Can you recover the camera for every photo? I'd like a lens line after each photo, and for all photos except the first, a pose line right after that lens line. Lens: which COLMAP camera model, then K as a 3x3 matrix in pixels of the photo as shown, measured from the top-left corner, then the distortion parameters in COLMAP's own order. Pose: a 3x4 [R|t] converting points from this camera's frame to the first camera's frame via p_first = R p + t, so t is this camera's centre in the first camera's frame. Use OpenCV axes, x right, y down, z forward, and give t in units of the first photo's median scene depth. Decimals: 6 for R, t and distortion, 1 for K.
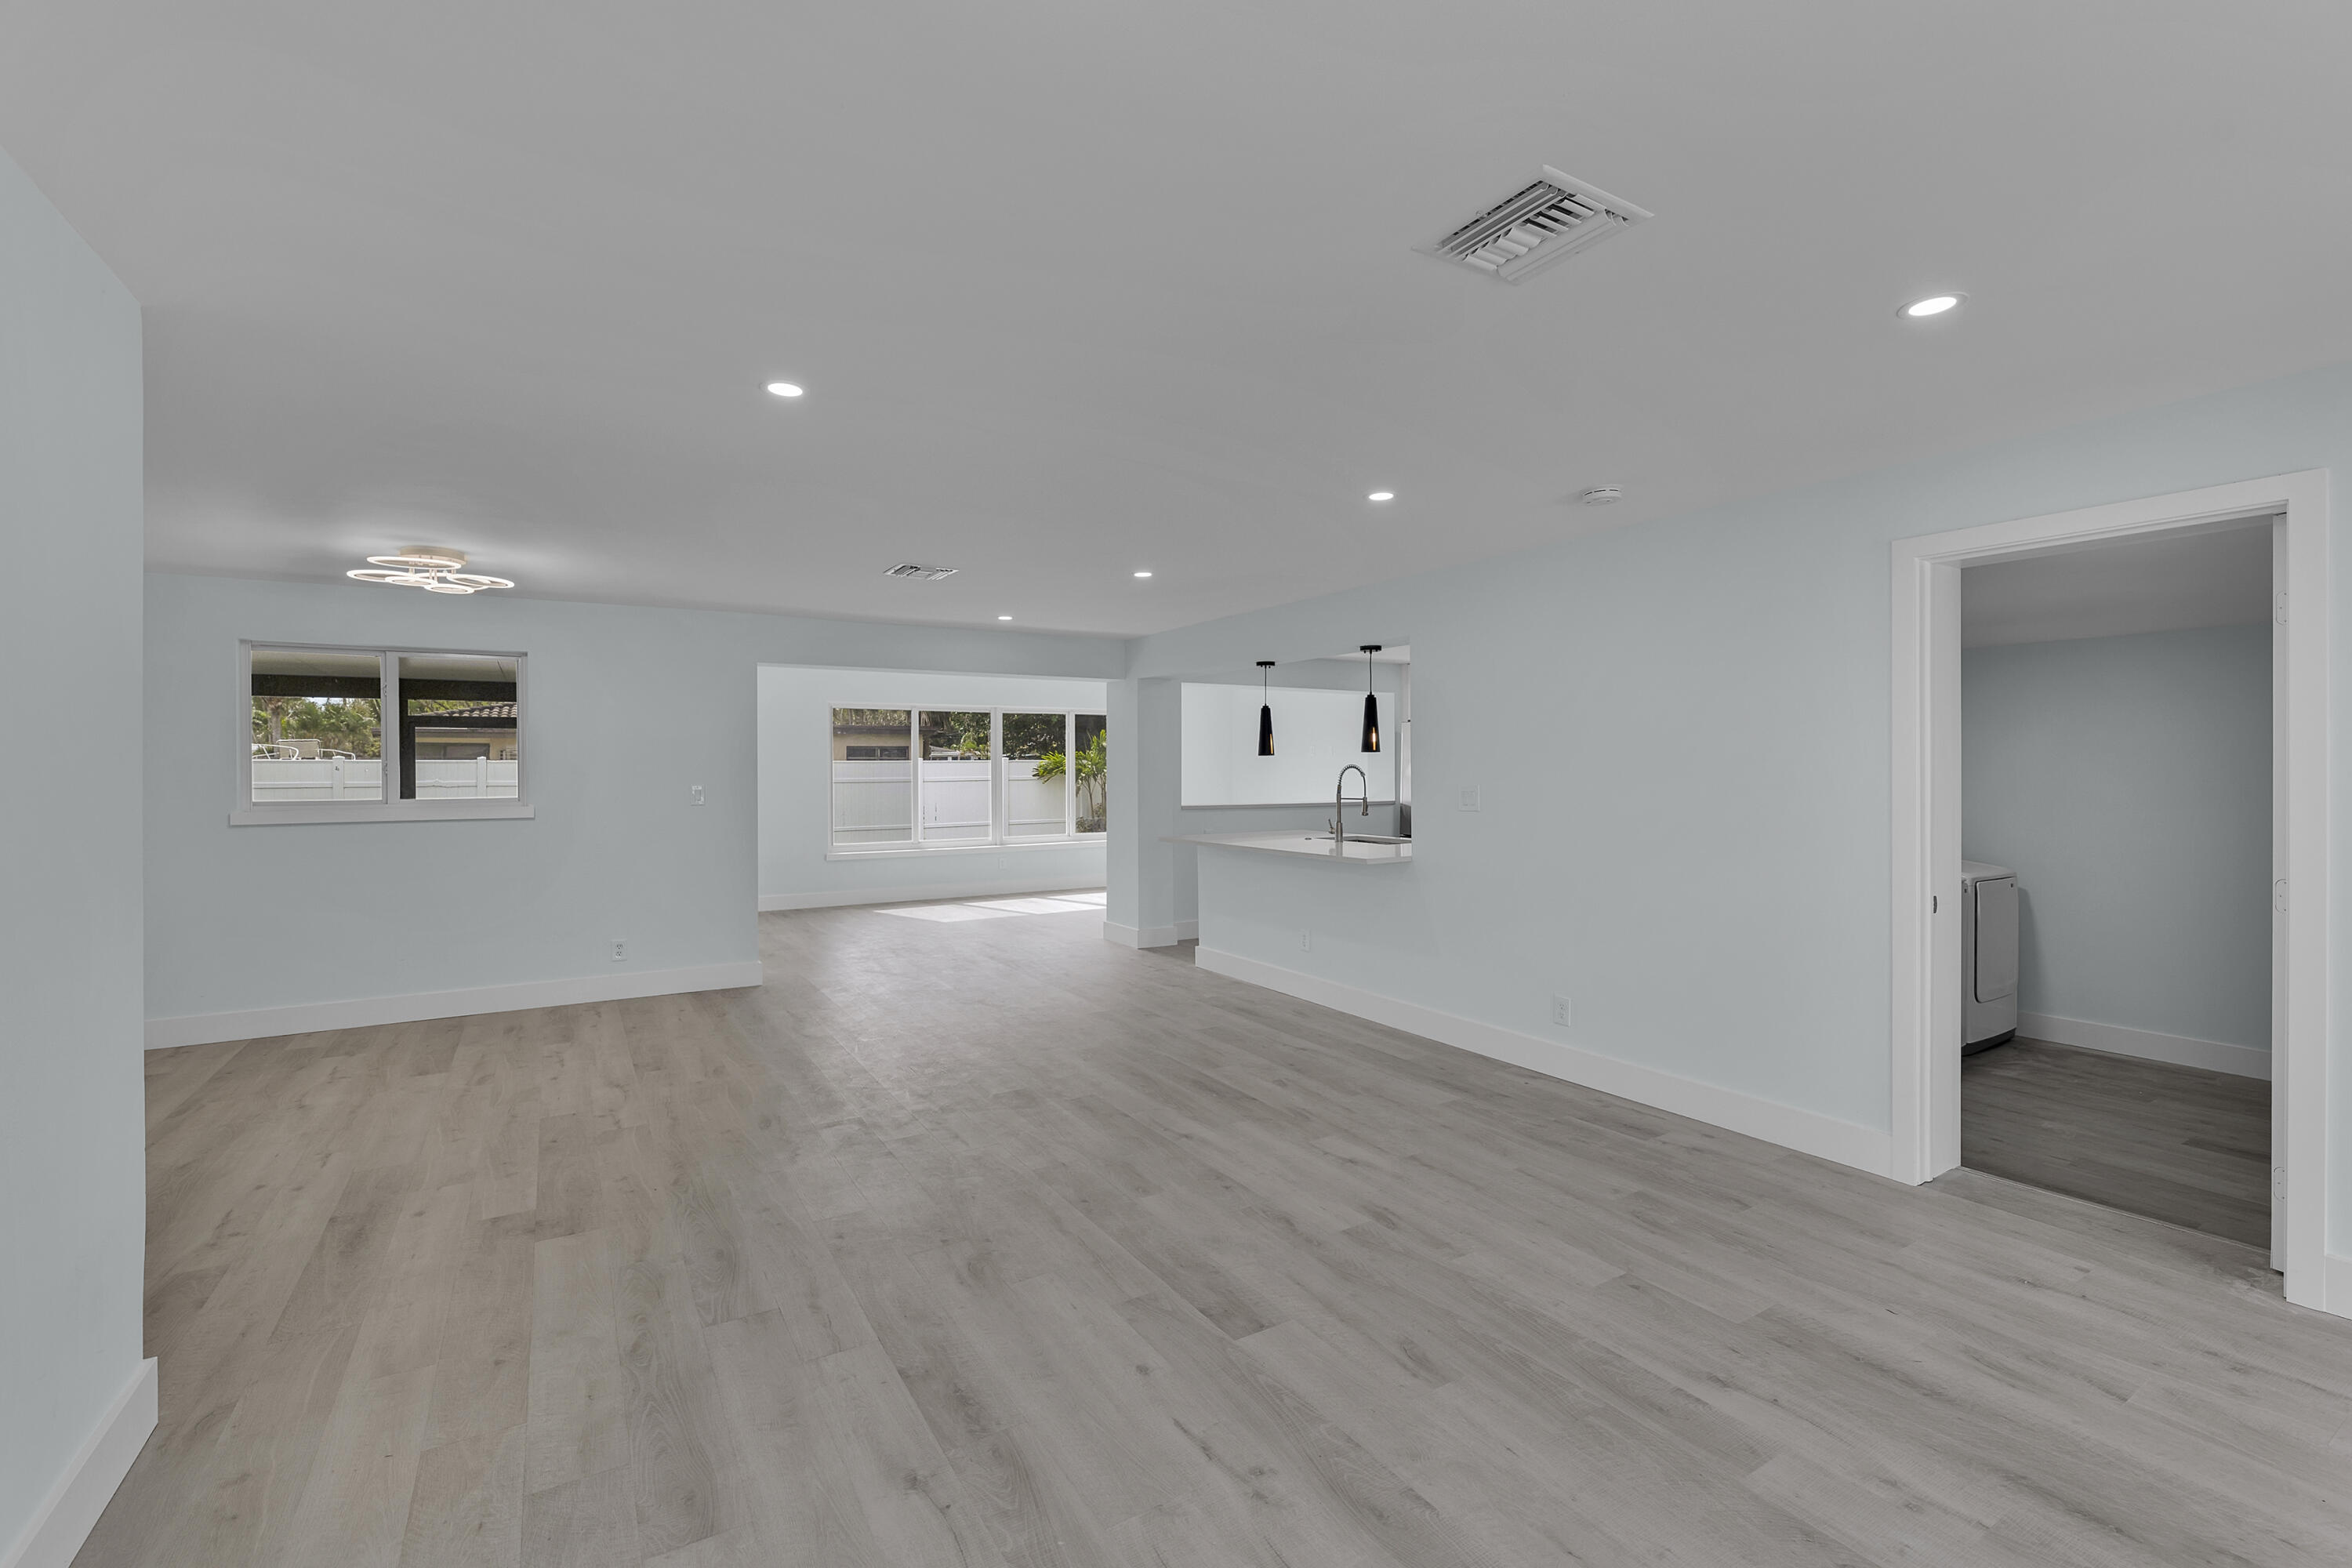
lens RADIAL K [[1008.0, 0, 1174.7], [0, 1008.0, 776.6], [0, 0, 1]] dist [-0.001757, -0.000016]
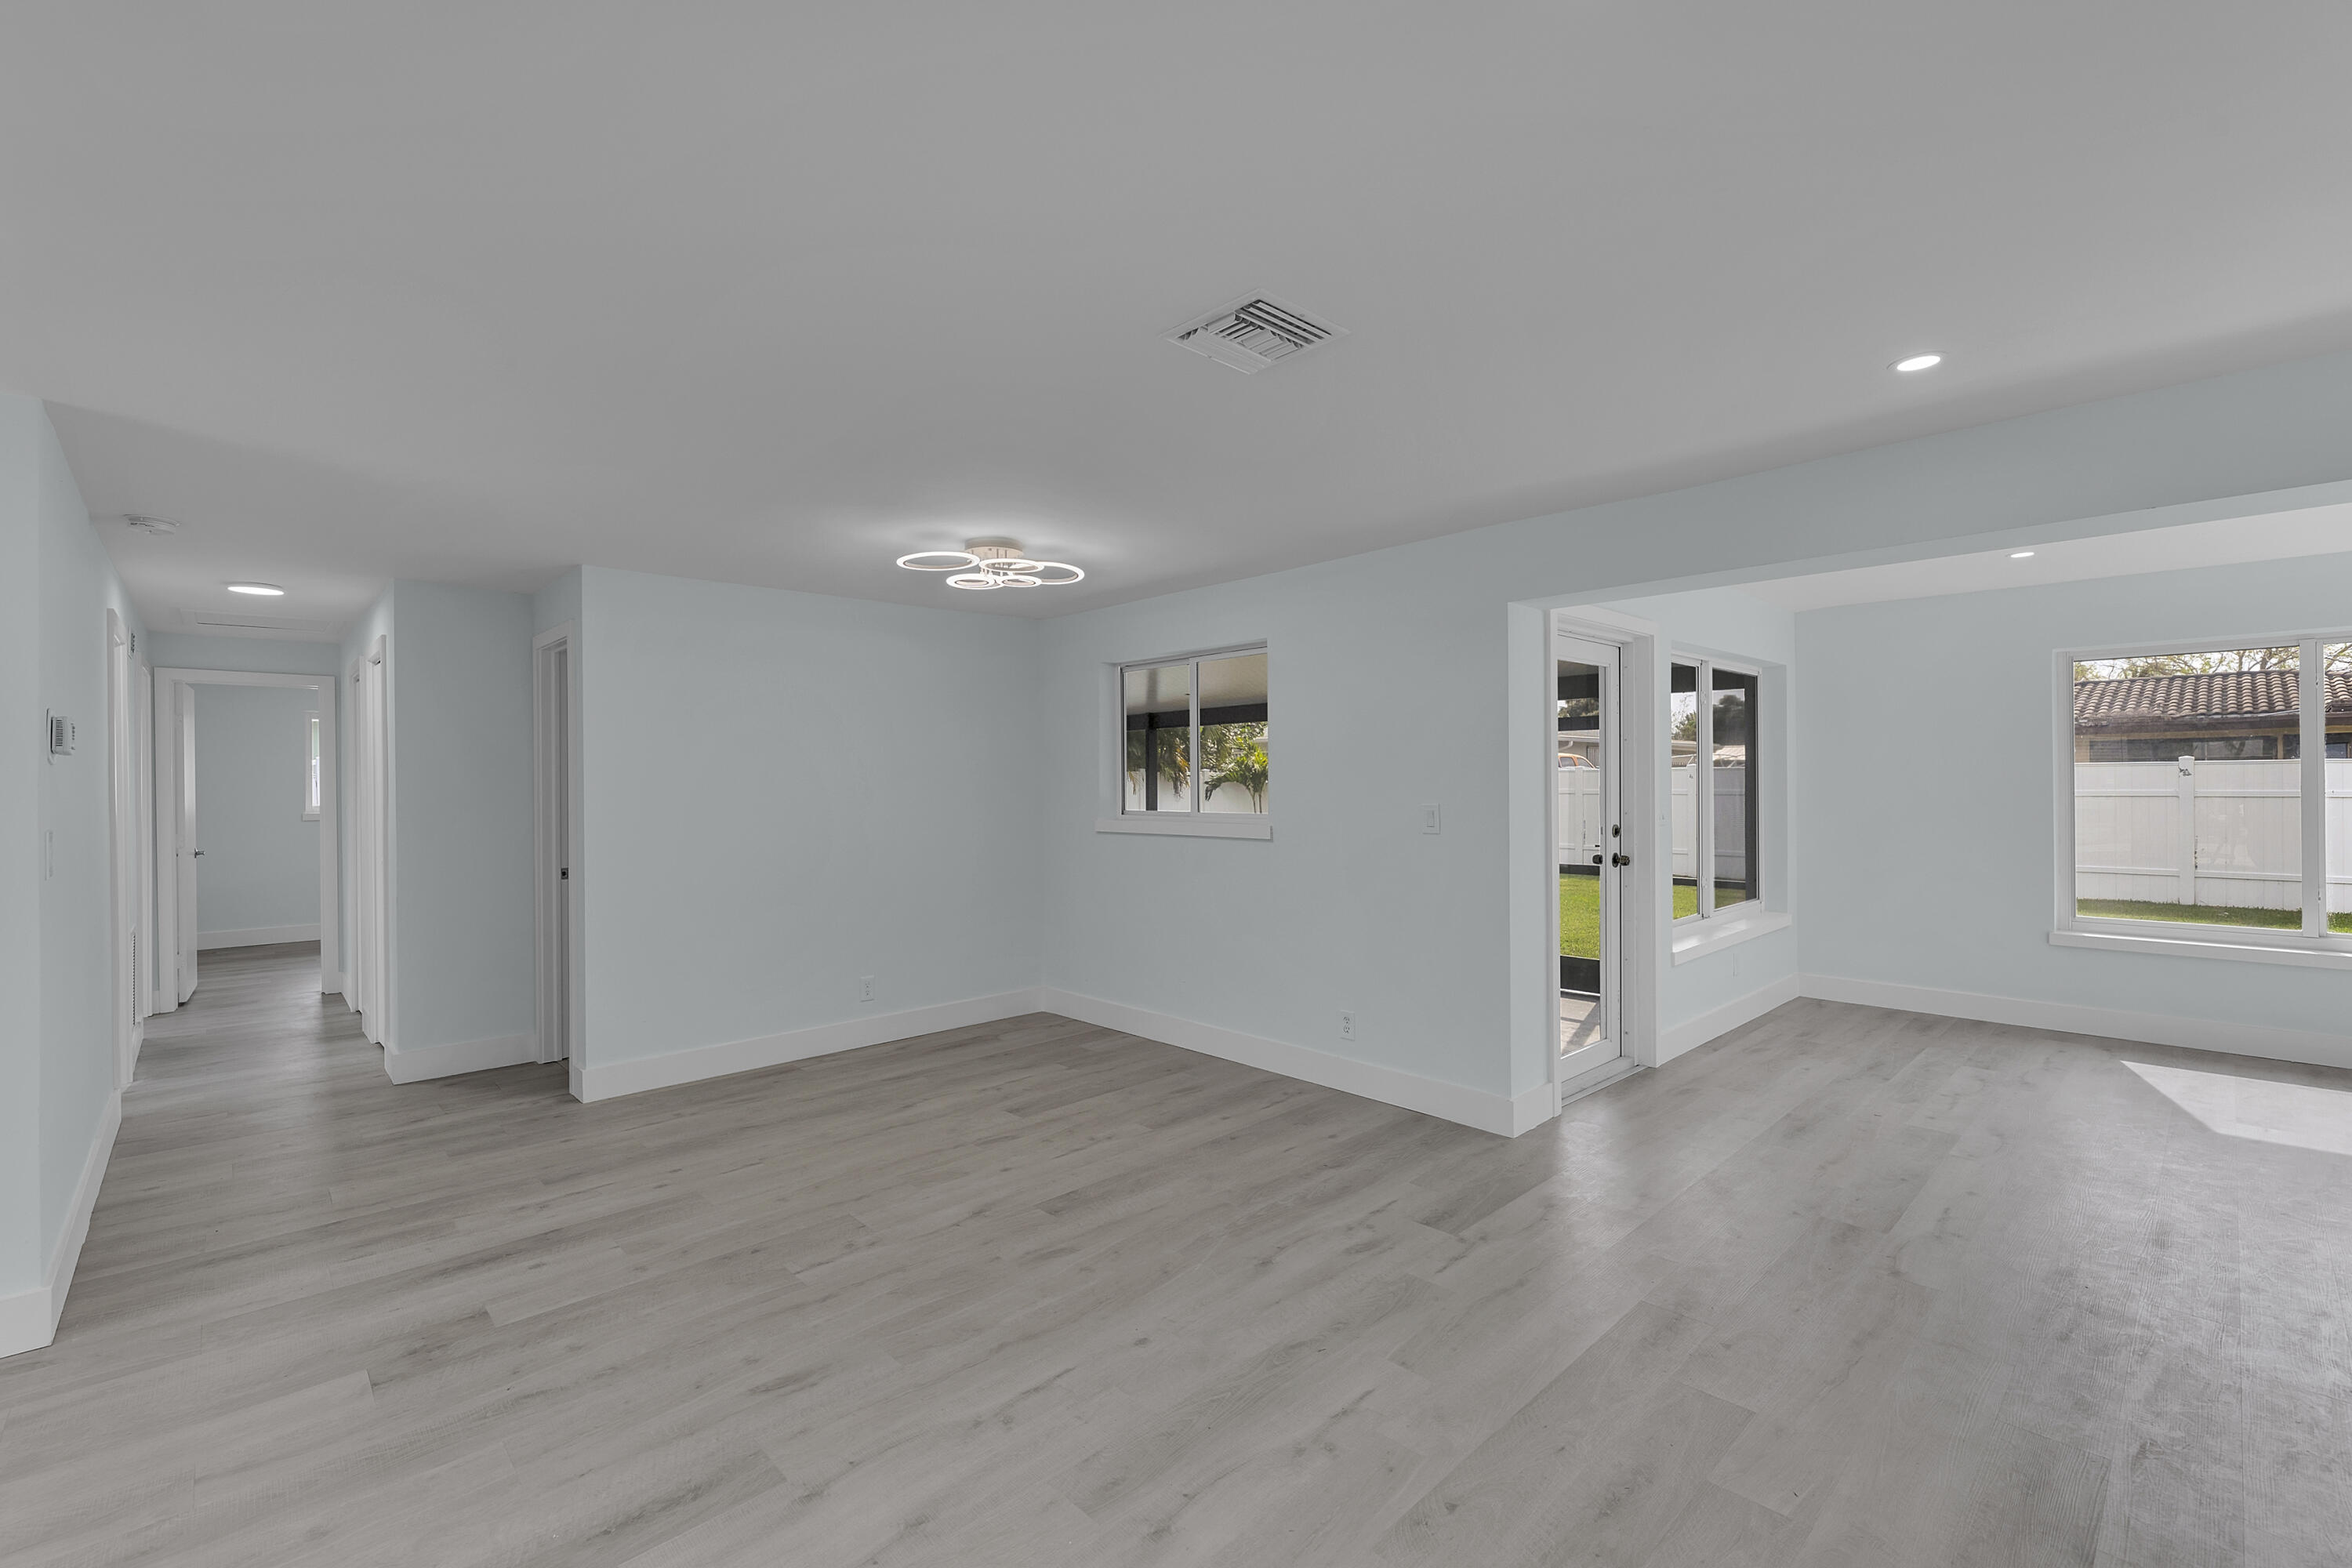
lens RADIAL K [[1008.0, 0, 1174.7], [0, 1008.0, 776.6], [0, 0, 1]] dist [-0.001757, -0.000016]
pose [[0.208403, -0.003558, -0.978037, 0.197897], [-0.001557, 0.999991, -0.003970, -0.008829], [0.978042, 0.002350, 0.208395, 0.981953]]
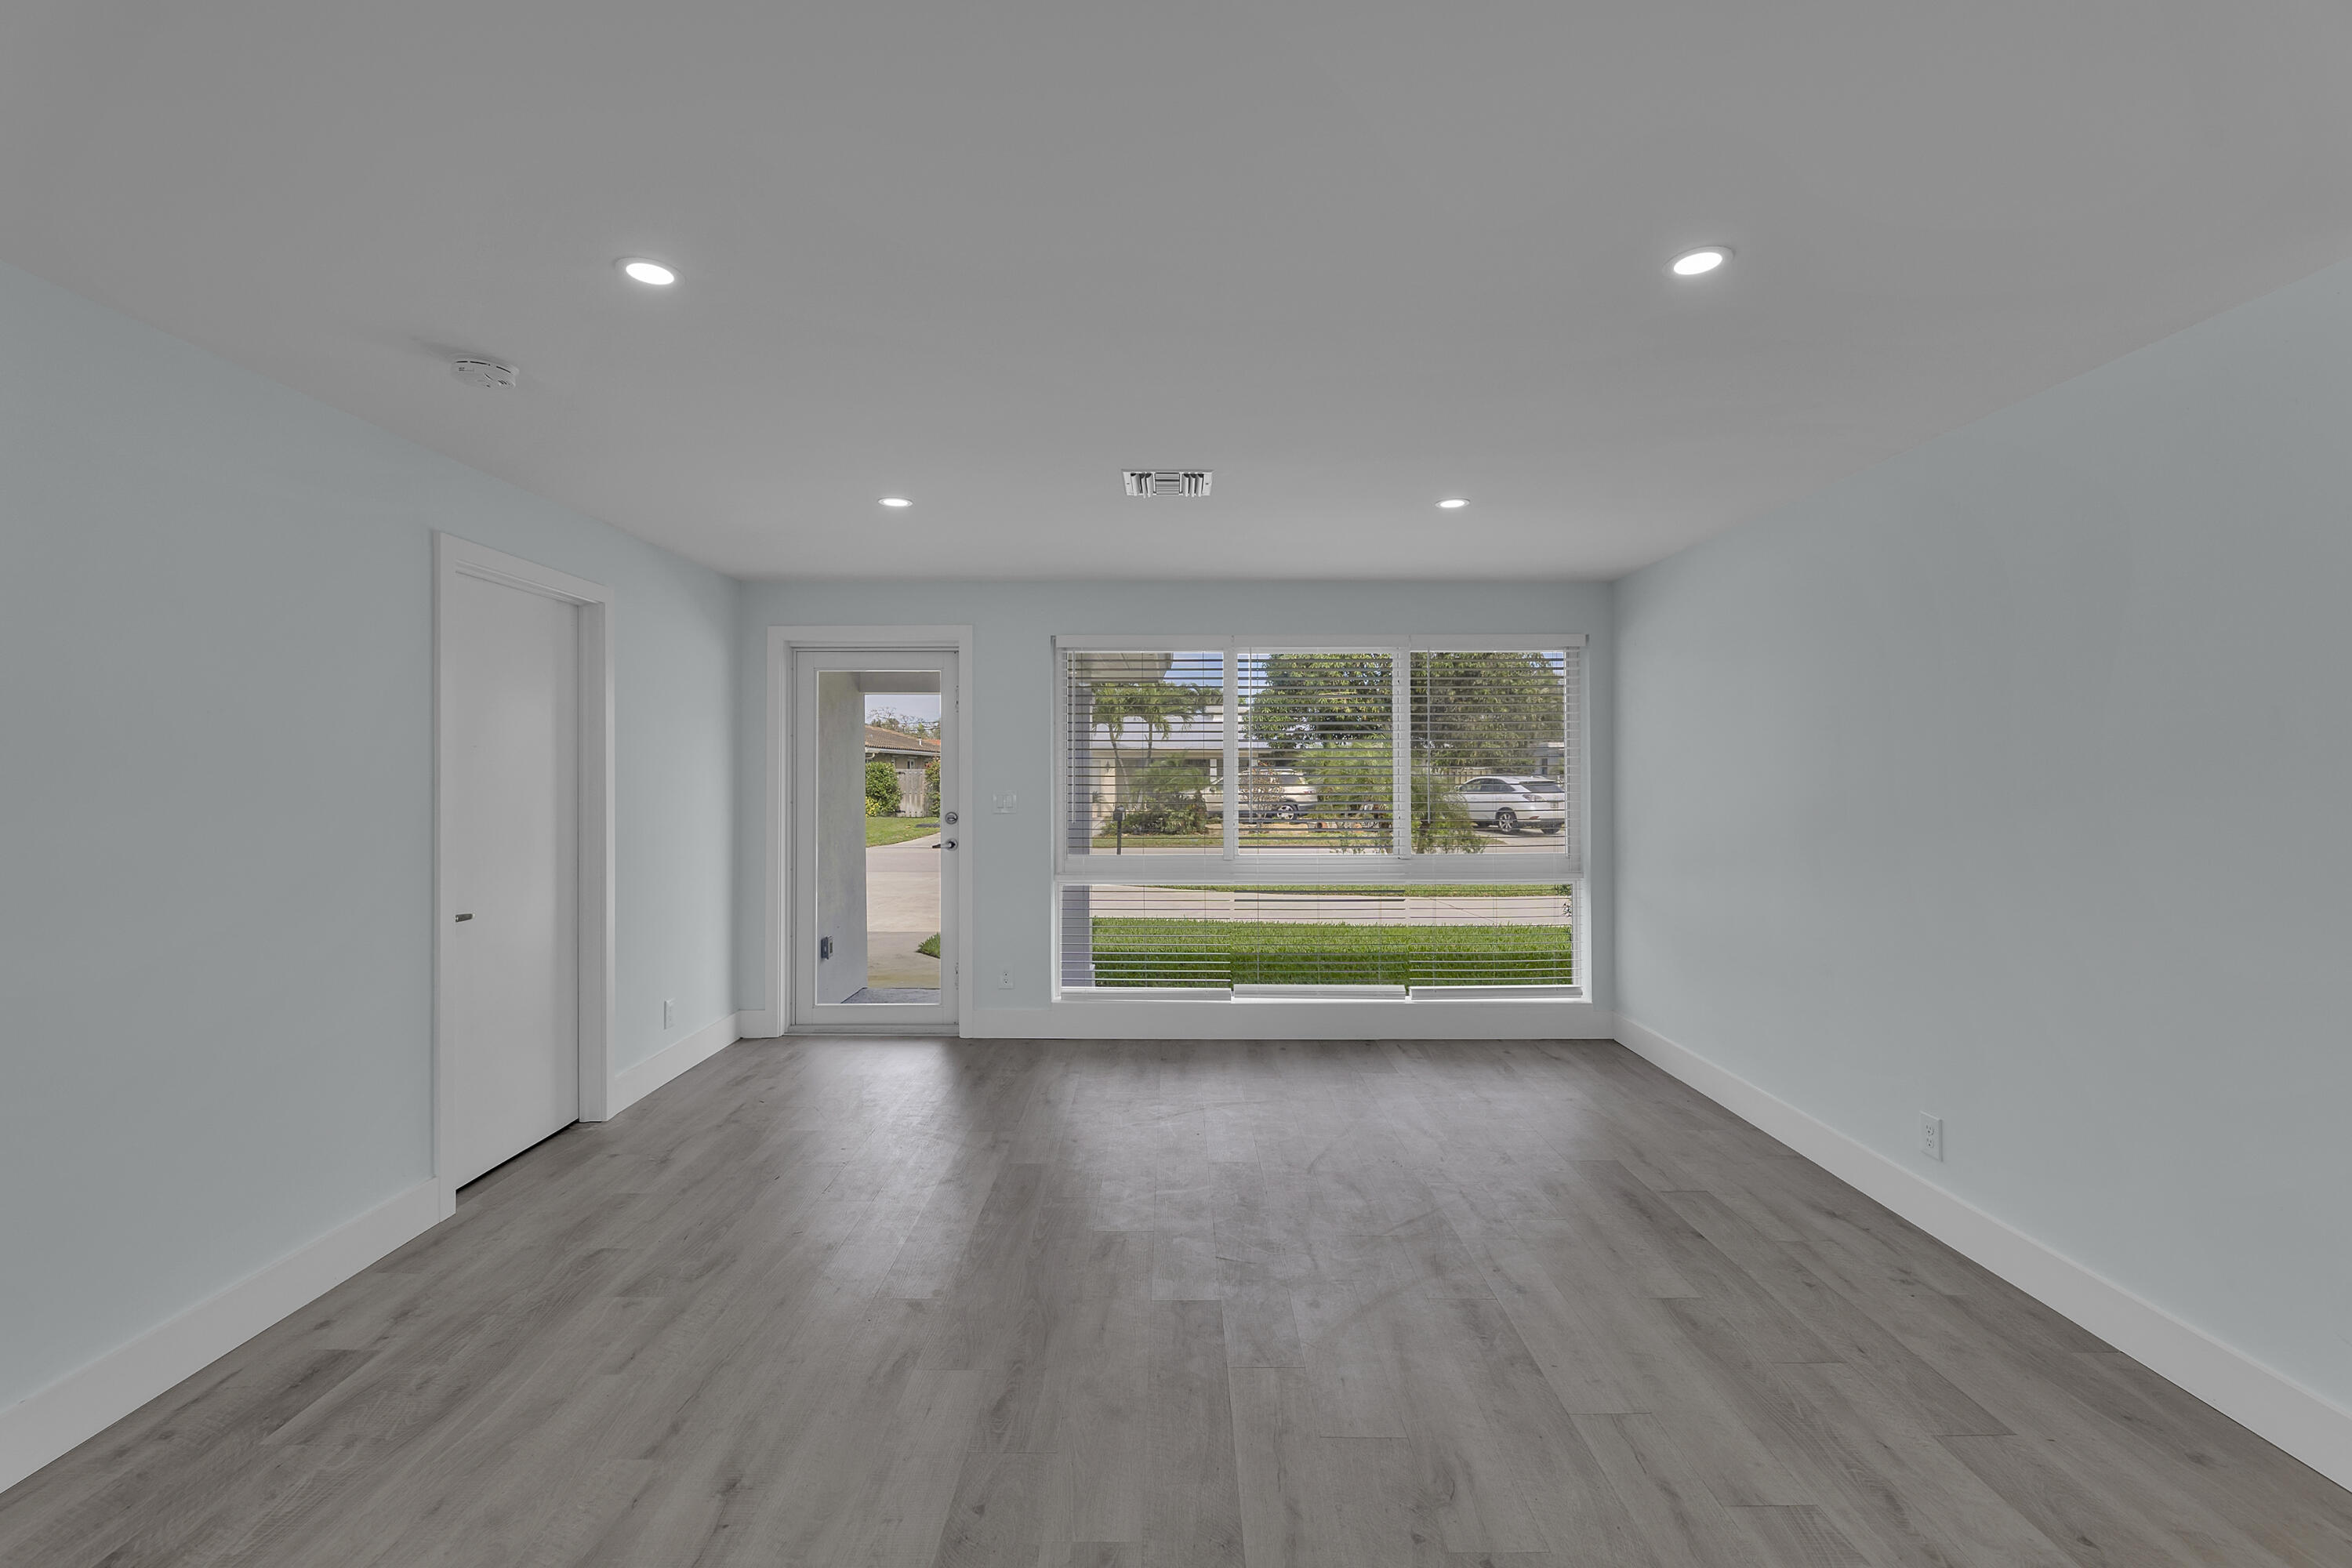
lens RADIAL K [[1006.0, 0, 1173.6], [0, 1006.0, 768.8], [0, 0, 1]] dist [-0.000807, -0.000043]
pose [[-0.853427, 0.006963, 0.521166, -0.256159], [0.009293, 0.999955, 0.001858, -0.007705], [-0.521130, 0.006429, -0.853453, 1.072190]]
